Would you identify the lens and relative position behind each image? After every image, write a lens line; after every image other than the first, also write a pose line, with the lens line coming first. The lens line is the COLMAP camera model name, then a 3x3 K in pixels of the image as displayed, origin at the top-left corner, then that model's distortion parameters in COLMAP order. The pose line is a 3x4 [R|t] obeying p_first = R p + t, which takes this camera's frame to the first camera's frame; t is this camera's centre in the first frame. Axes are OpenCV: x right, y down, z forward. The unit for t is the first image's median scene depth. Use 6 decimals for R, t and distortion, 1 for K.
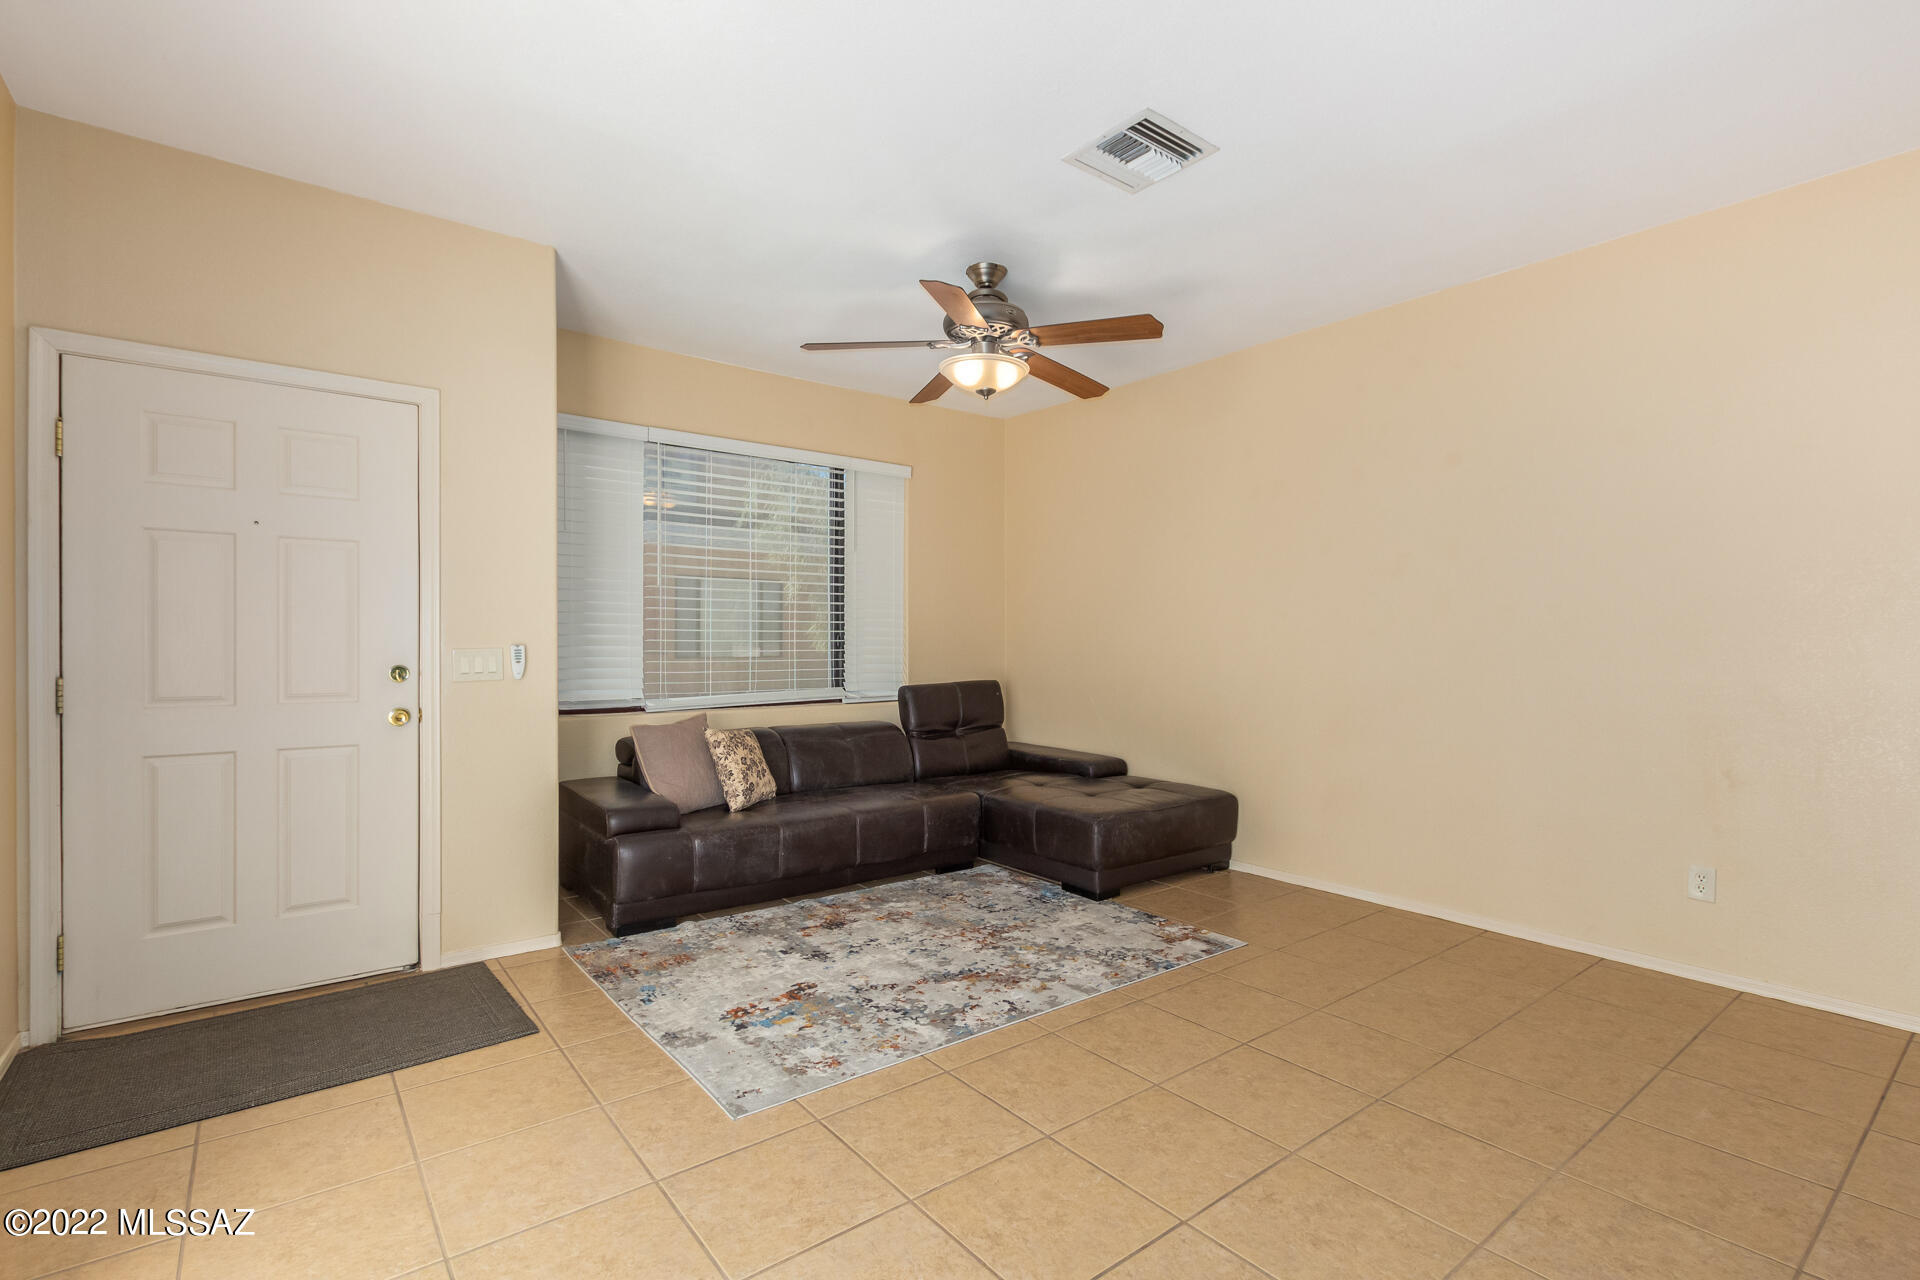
lens RADIAL K [[880.8, 0, 957.2], [0, 880.8, 644.5], [0, 0, 1]] dist [0.003548, -0.000611]
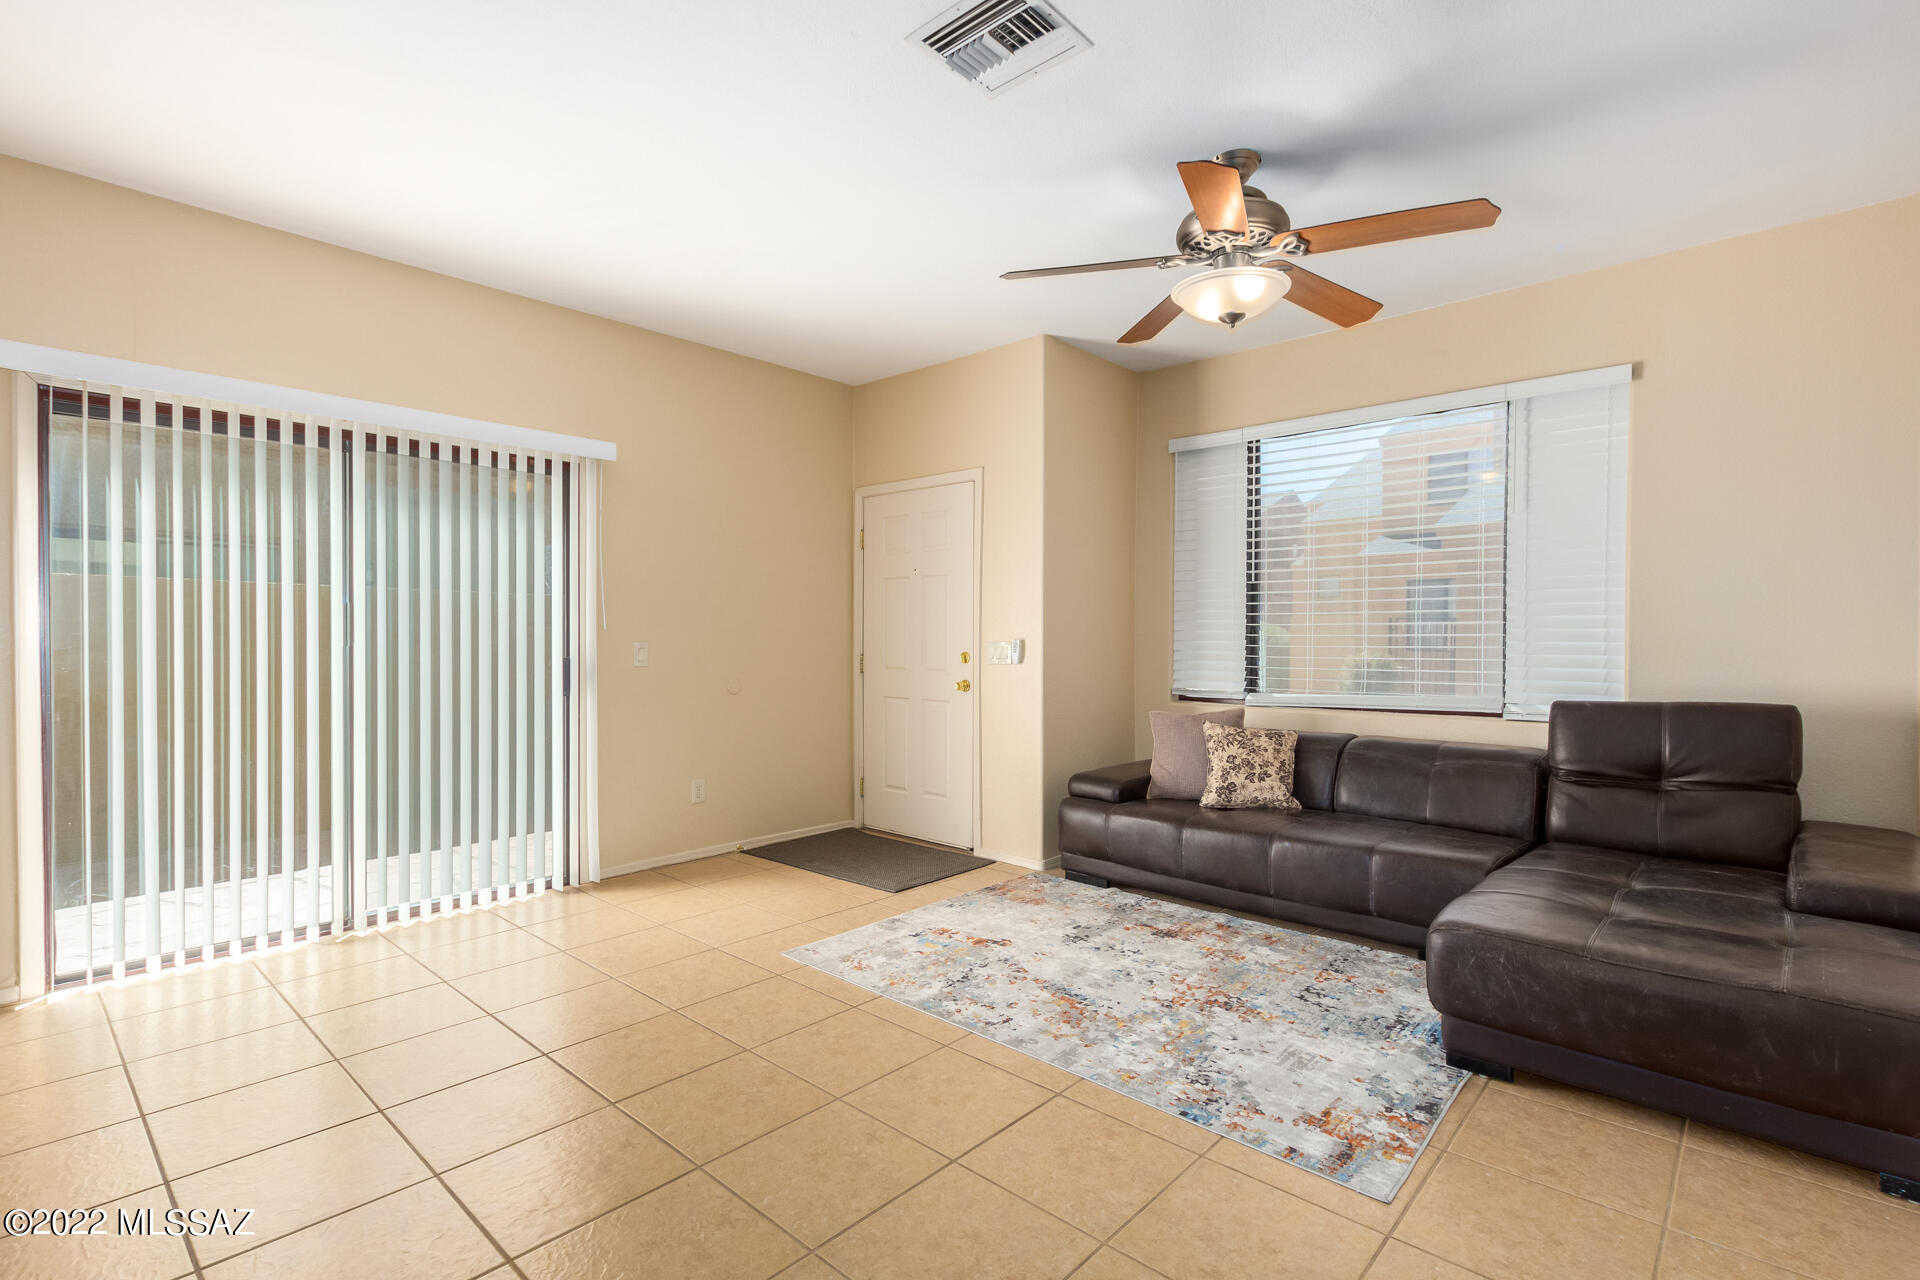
lens RADIAL K [[895.4, 0, 971.5], [0, 895.4, 642.8], [0, 0, 1]] dist [0.002311, 0.000045]
pose [[0.175204, 0.004461, -0.984522, 0.777171], [-0.002505, 0.999989, 0.004085, 0.000668], [0.984529, 0.001751, 0.175213, 0.626193]]
